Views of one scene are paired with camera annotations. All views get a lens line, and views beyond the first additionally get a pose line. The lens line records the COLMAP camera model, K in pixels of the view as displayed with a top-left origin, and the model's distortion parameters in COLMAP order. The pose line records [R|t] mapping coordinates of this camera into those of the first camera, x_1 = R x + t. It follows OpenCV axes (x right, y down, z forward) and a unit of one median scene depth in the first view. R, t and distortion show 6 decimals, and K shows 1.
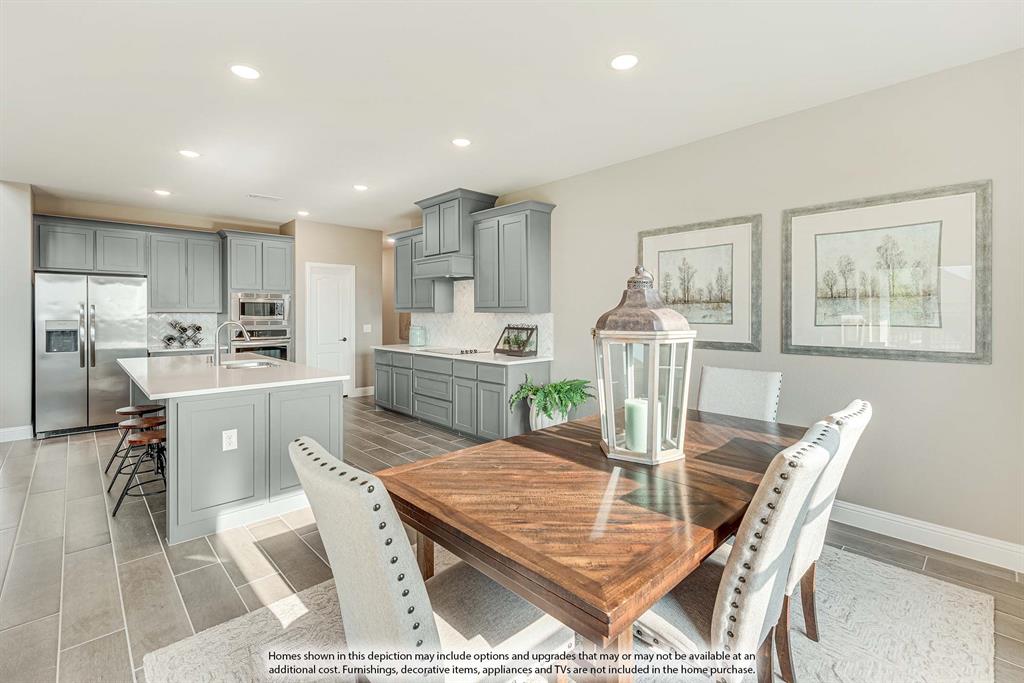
lens RADIAL K [[459.6, 0, 516.2], [0, 459.6, 315.8], [0, 0, 1]] dist [0.014752, -0.000255]
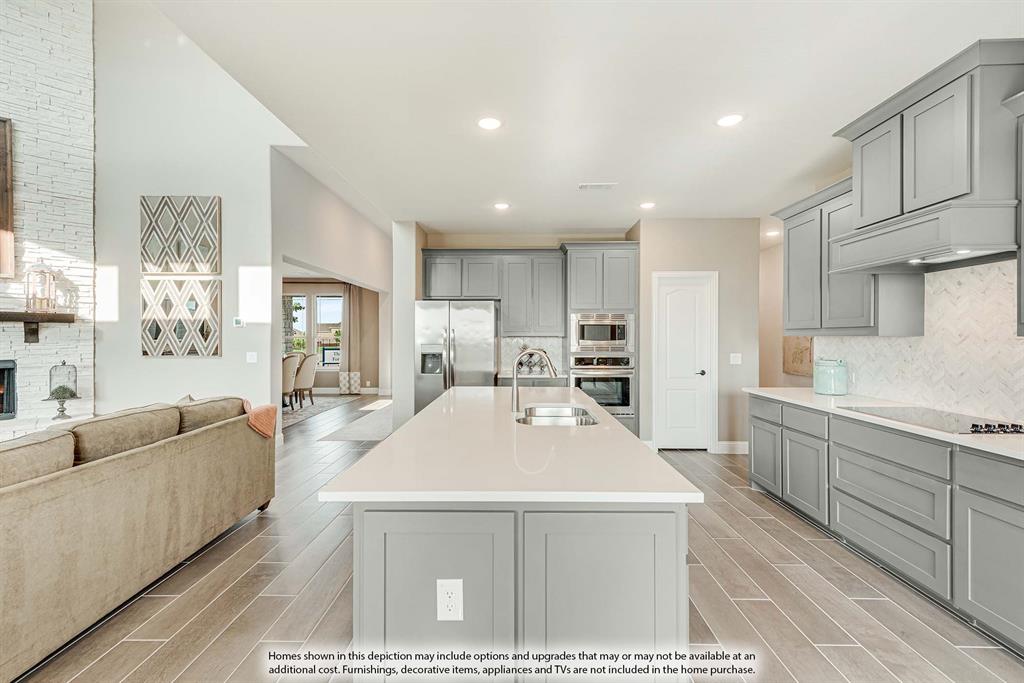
lens RADIAL K [[434.0, 0, 515.5], [0, 434.0, 338.4], [0, 0, 1]] dist [0.010335, -0.002333]
pose [[0.715962, 0.003128, -0.698133, -0.136985], [-0.004441, 0.999990, -0.000074, -0.003234], [0.698125, 0.003153, 0.715969, 0.393092]]
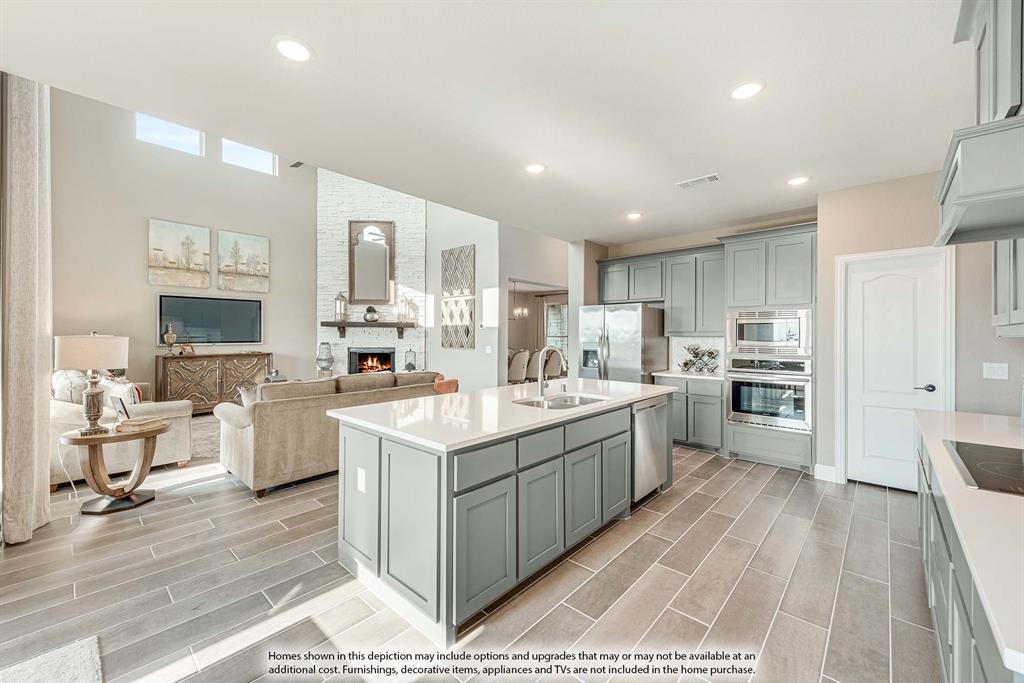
lens RADIAL K [[407.4, 0, 513.1], [0, 407.4, 332.7], [0, 0, 1]] dist [0.010942, -0.002394]
pose [[0.062791, -0.007125, -0.998001, 0.094453], [-0.010011, 0.999920, -0.007769, -0.004792], [0.997977, 0.010479, 0.062714, 0.668596]]
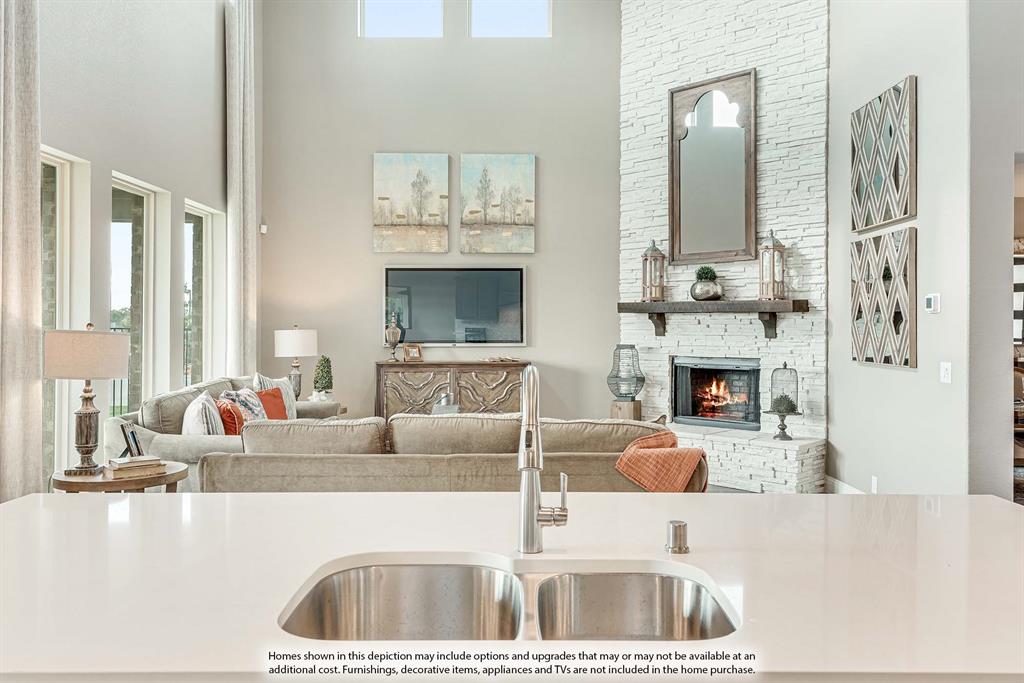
lens RADIAL K [[796.2, 0, 527.4], [0, 796.2, 323.2], [0, 0, 1]] dist [0.026492, -0.005623]
pose [[-0.694575, -0.008823, -0.719366, -0.259301], [-0.008733, 0.999955, -0.003833, -0.005844], [0.719367, 0.003620, -0.694621, 0.953537]]
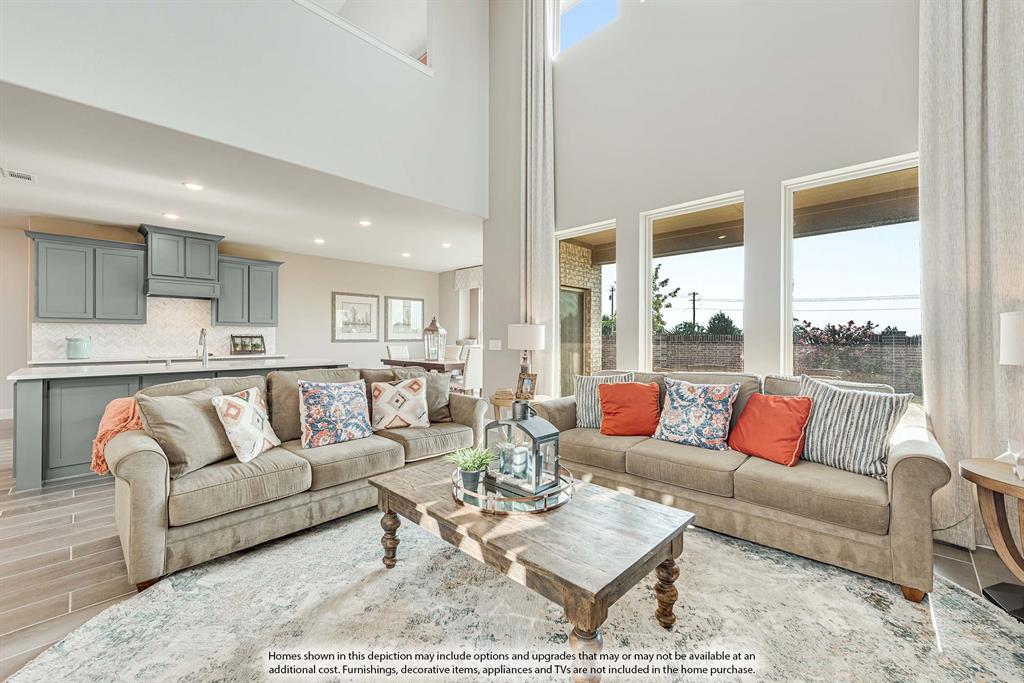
lens RADIAL K [[407.4, 0, 505.8], [0, 407.4, 337.7], [0, 0, 1]] dist [0.010942, -0.002394]
pose [[-0.040022, -0.004198, 0.999190, -1.291706], [0.001607, 0.999990, 0.004266, 0.024582], [-0.999198, 0.001777, -0.040014, 0.183999]]
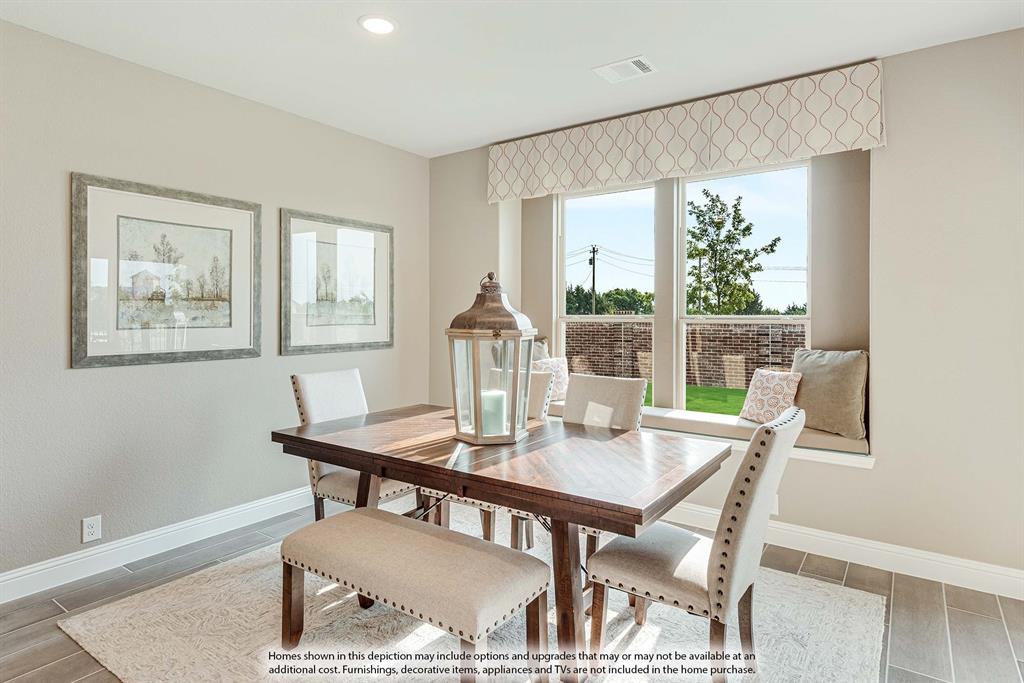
lens RADIAL K [[578.7, 0, 508.4], [0, 578.7, 317.8], [0, 0, 1]] dist [0.060936, -0.000012]
pose [[-0.155798, -0.004205, 0.987780, -0.419334], [0.001784, 0.999988, 0.004539, -0.001795], [-0.987787, 0.002469, -0.155788, 0.430629]]
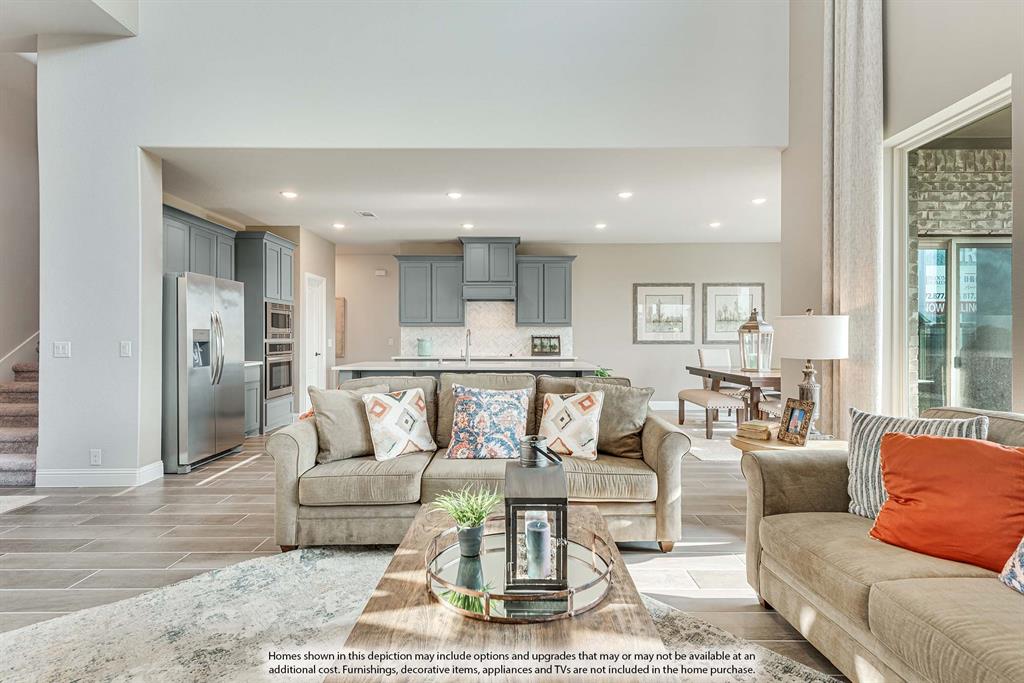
lens RADIAL K [[499.9, 0, 509.6], [0, 499.9, 340.3], [0, 0, 1]] dist [0.018220, -0.001220]
pose [[0.685781, -0.006755, 0.727776, -1.153406], [0.004897, 0.999977, 0.004667, 0.026631], [-0.727791, 0.000363, 0.685799, -0.013340]]
